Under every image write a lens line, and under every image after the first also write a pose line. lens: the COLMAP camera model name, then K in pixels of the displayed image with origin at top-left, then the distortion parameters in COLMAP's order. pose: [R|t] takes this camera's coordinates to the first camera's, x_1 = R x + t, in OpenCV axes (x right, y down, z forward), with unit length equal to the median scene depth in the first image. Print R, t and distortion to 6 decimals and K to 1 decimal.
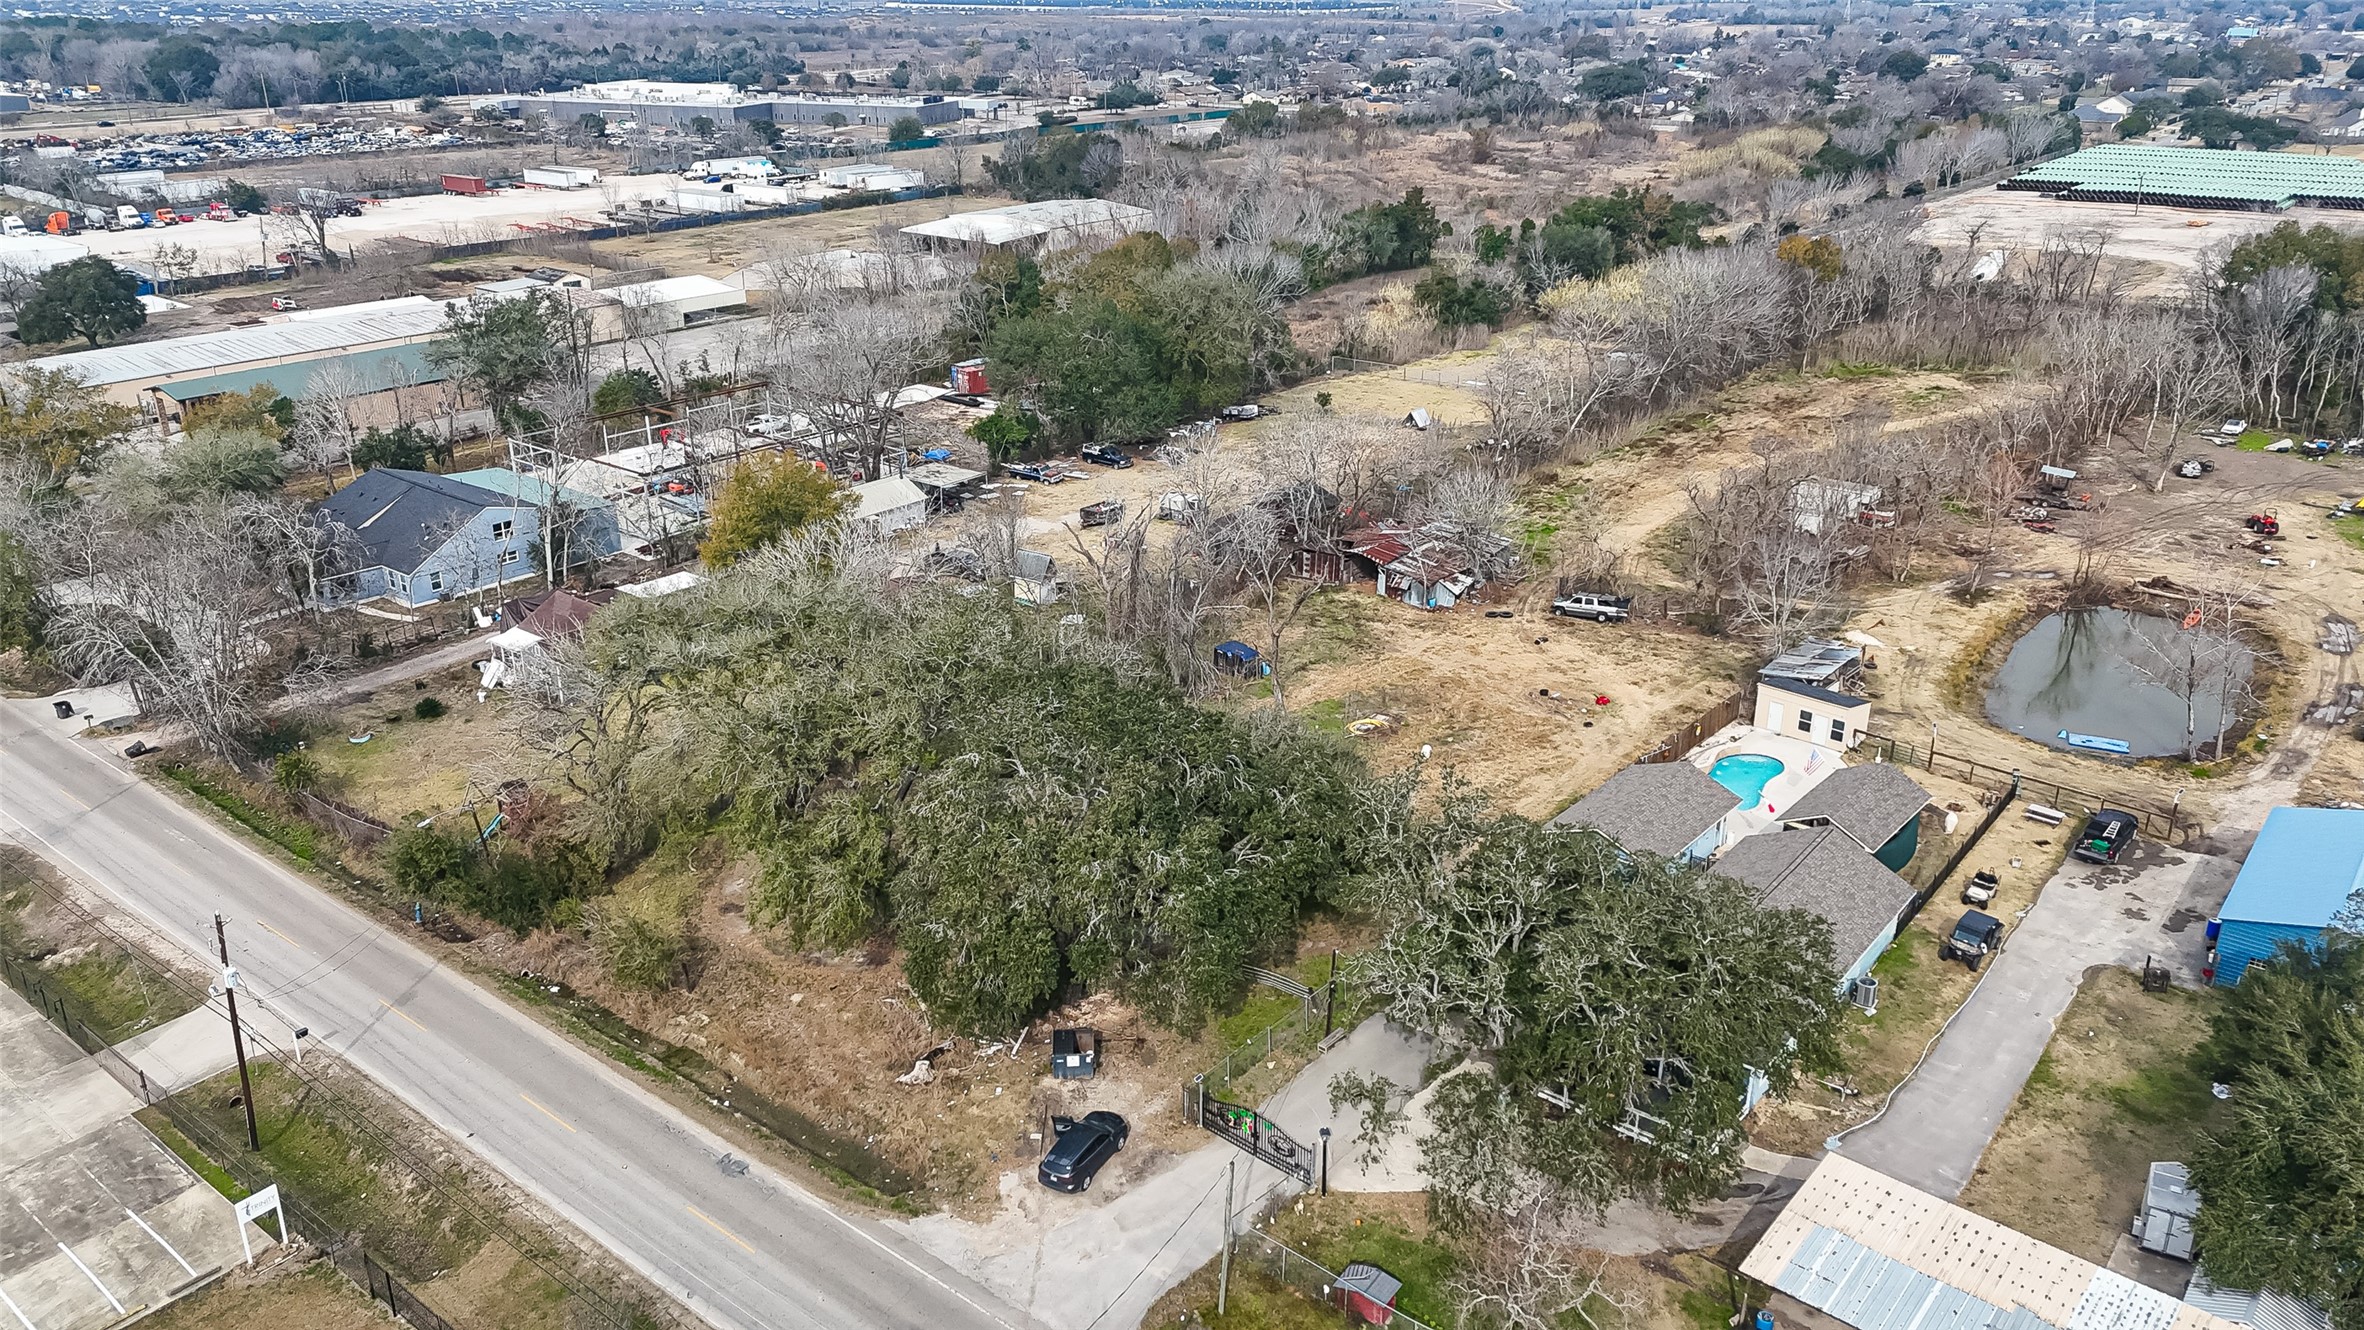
lens RADIAL K [[1722.9, 0, 1182.0], [0, 1722.9, 665.0], [0, 0, 1]] dist [0.094109, -0.098270]
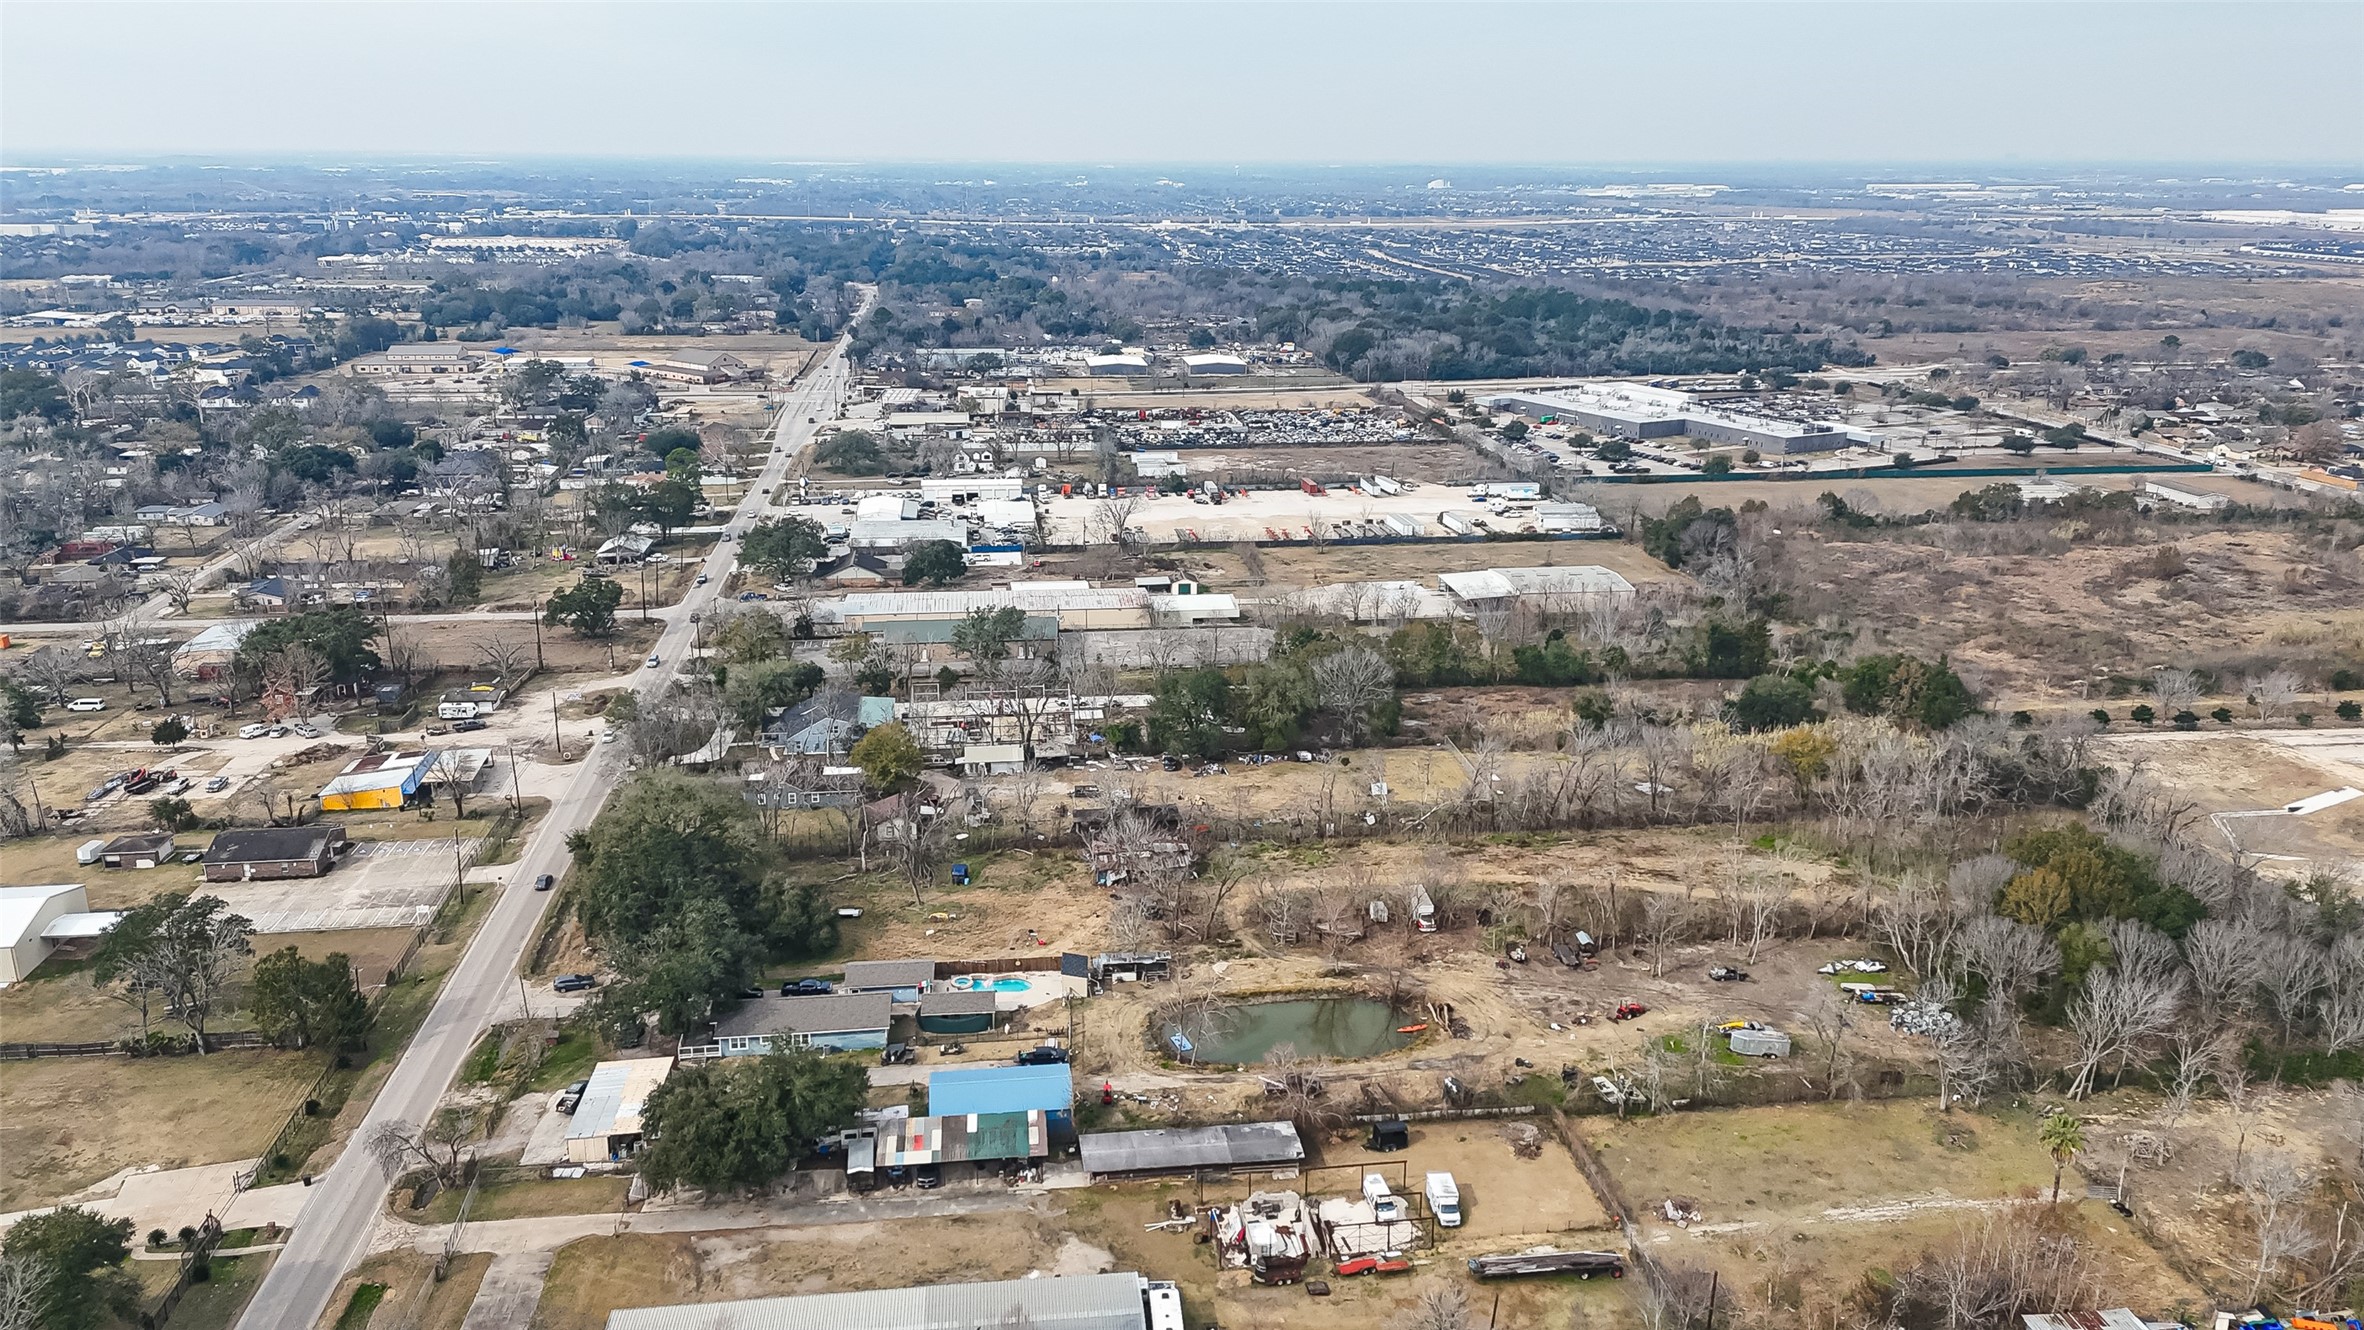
lens RADIAL K [[1714.9, 0, 1182.0], [0, 1714.9, 665.0], [0, 0, 1]] dist [0.128154, -0.173556]
pose [[0.719595, 0.206061, -0.663115, 1.382377], [-0.266512, 0.963777, 0.010279, -0.302301], [0.641213, 0.169331, 0.748447, -0.367950]]
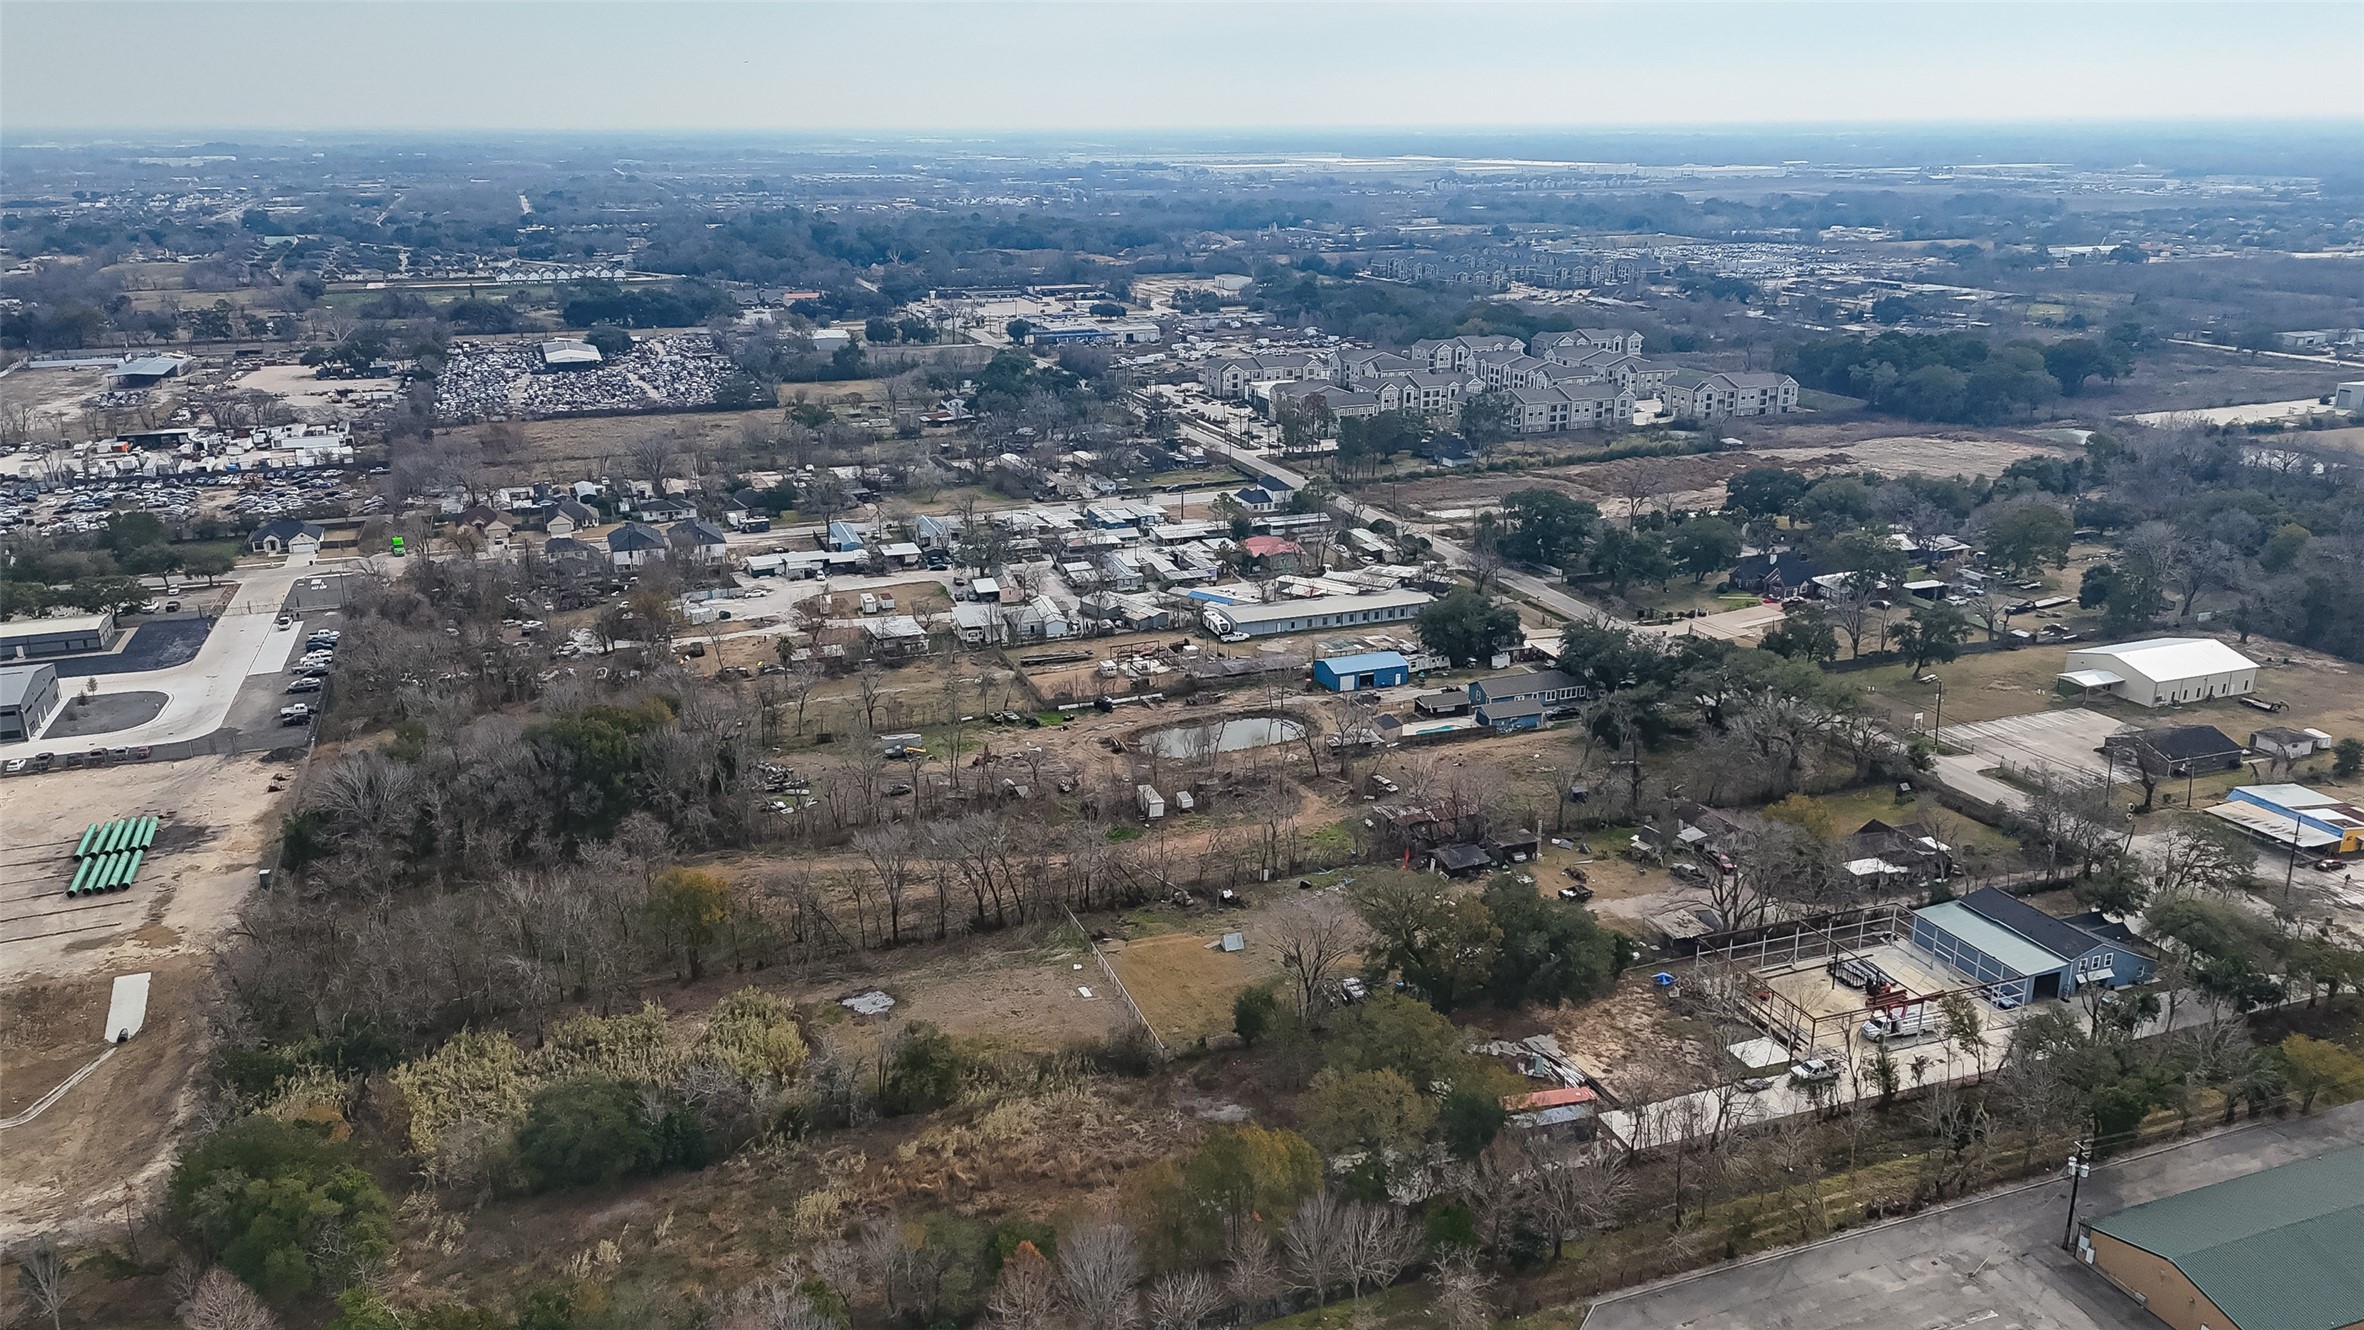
lens RADIAL K [[1714.9, 0, 1182.0], [0, 1714.9, 665.0], [0, 0, 1]] dist [0.128154, -0.173556]
pose [[-0.862095, -0.143471, 0.486013, -0.522028], [0.197799, 0.787733, 0.583397, -1.366683], [-0.466549, 0.599077, -0.650722, 2.317088]]
